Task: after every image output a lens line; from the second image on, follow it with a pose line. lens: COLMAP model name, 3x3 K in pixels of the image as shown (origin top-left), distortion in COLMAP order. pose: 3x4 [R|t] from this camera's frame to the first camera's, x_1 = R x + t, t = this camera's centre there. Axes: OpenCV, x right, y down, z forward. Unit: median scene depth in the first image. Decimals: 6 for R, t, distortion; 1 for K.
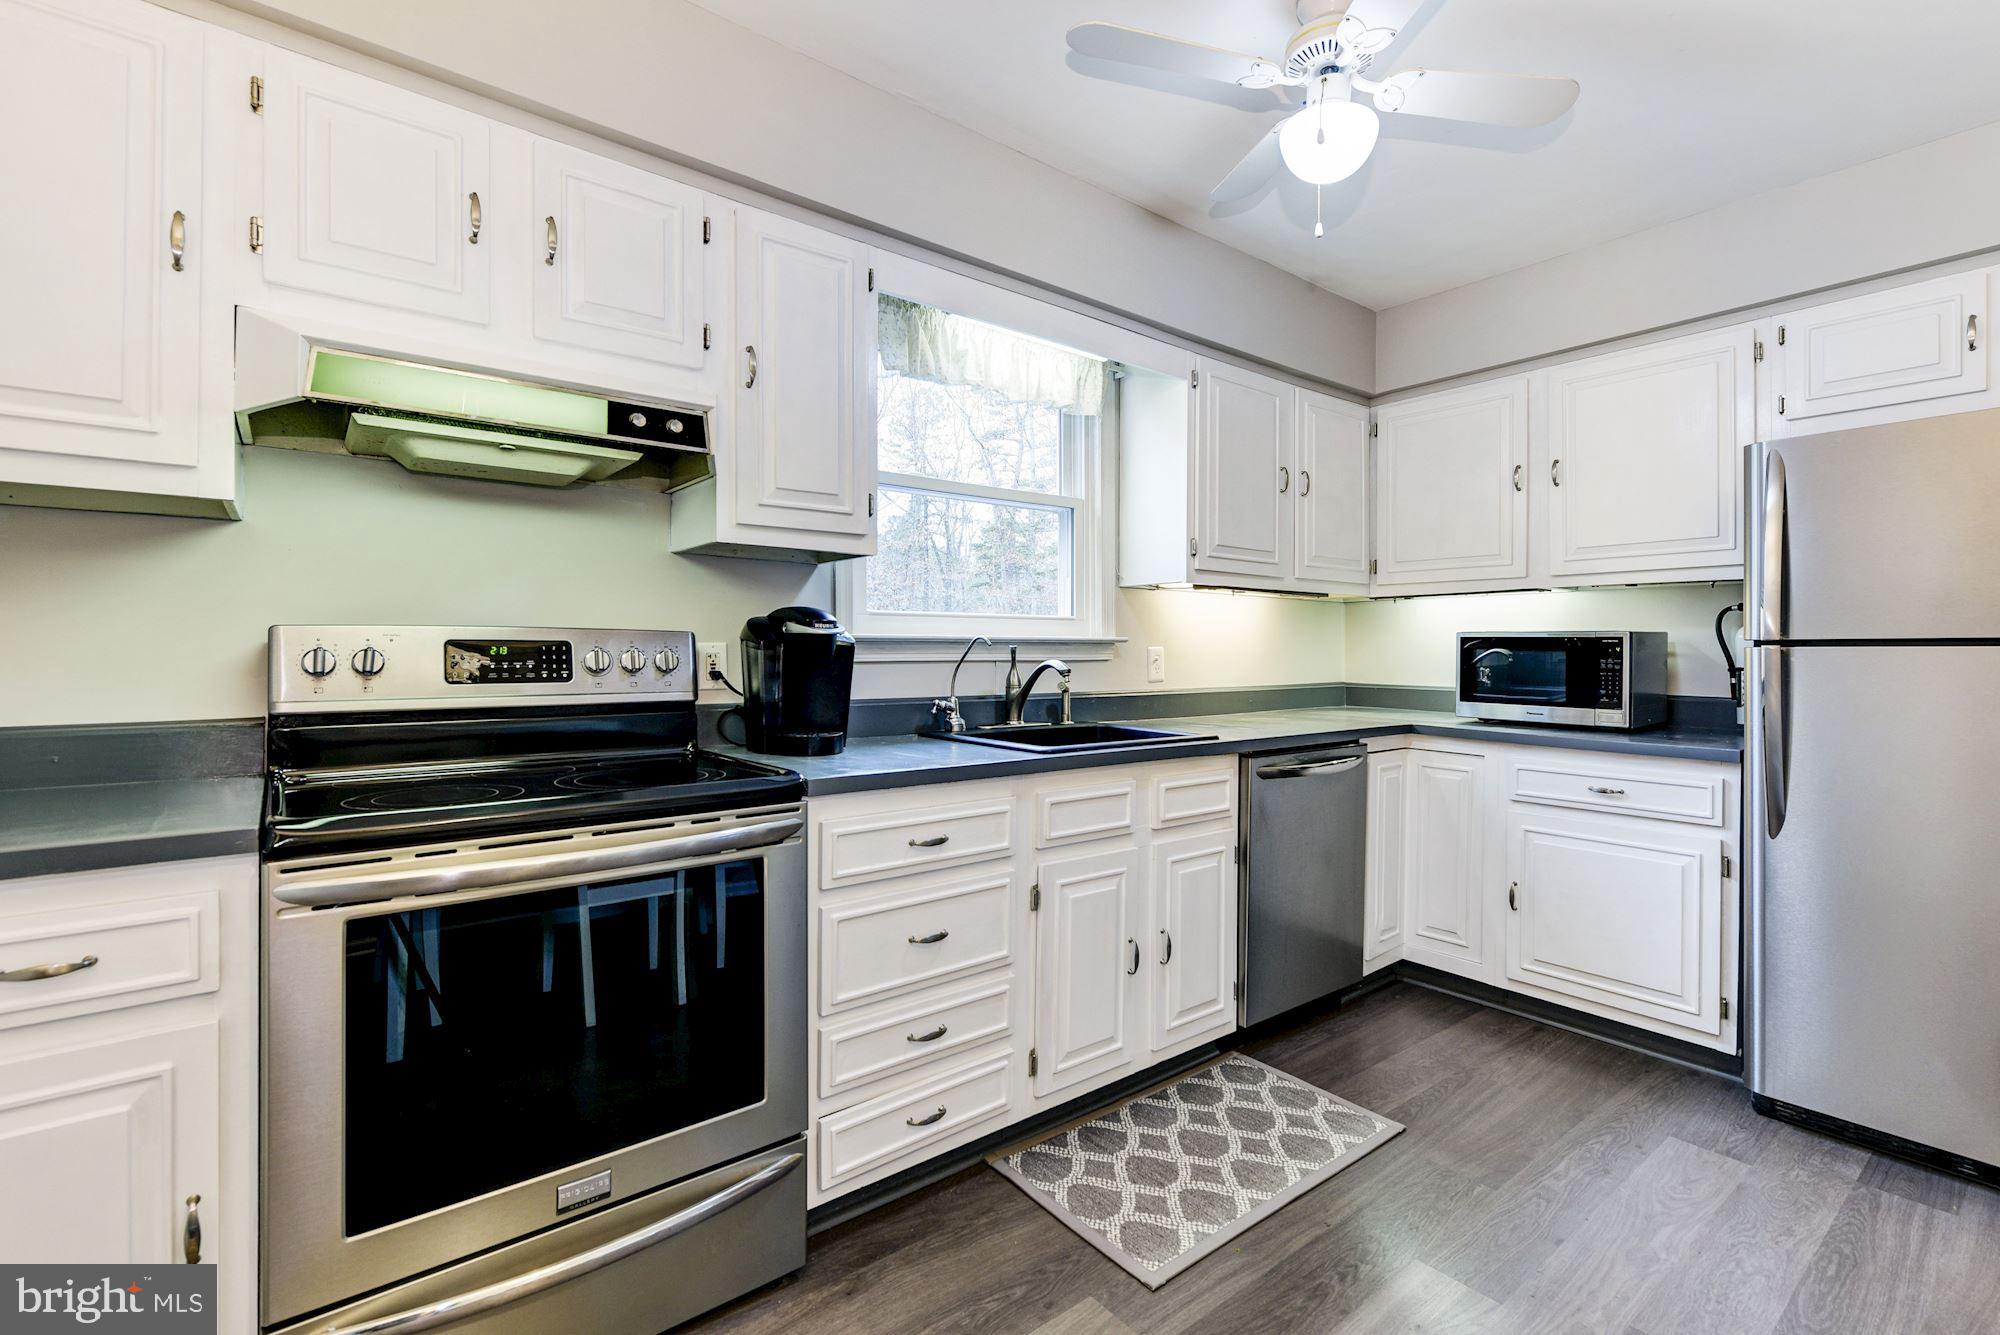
lens RADIAL K [[877.6, 0, 1000.0], [0, 877.6, 667.5], [0, 0, 1]] dist [-0.003097, -0.000251]
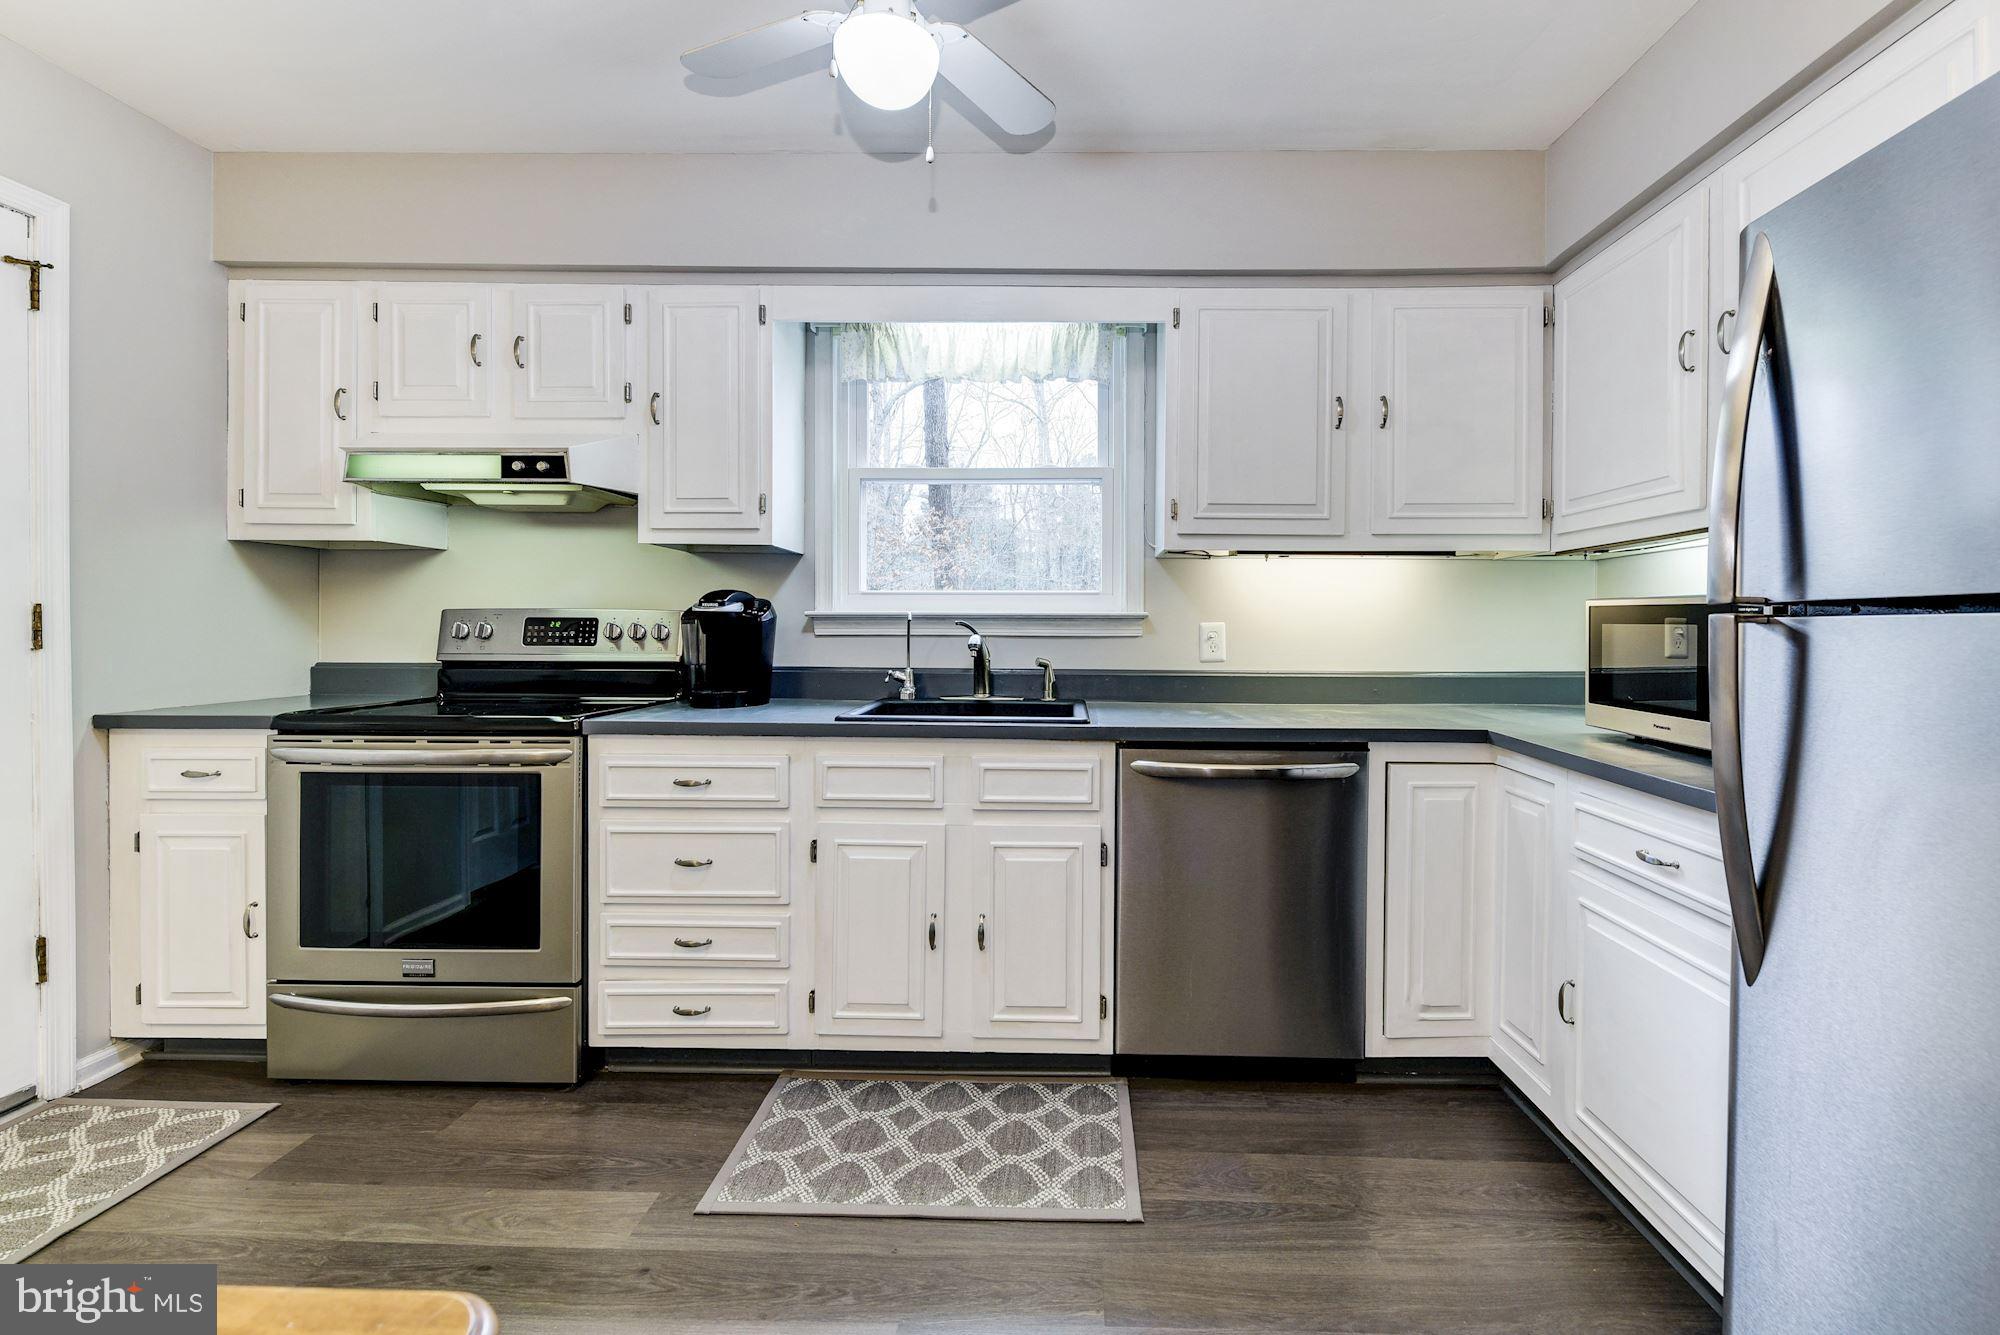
lens RADIAL K [[821.6, 0, 1003.3], [0, 821.6, 650.8], [0, 0, 1]] dist [-0.000632, -0.000018]
pose [[0.780105, 0.019493, -0.625344, 0.876763], [-0.015515, 0.999810, 0.011811, -0.002168], [0.625456, 0.000489, 0.780260, 0.356834]]
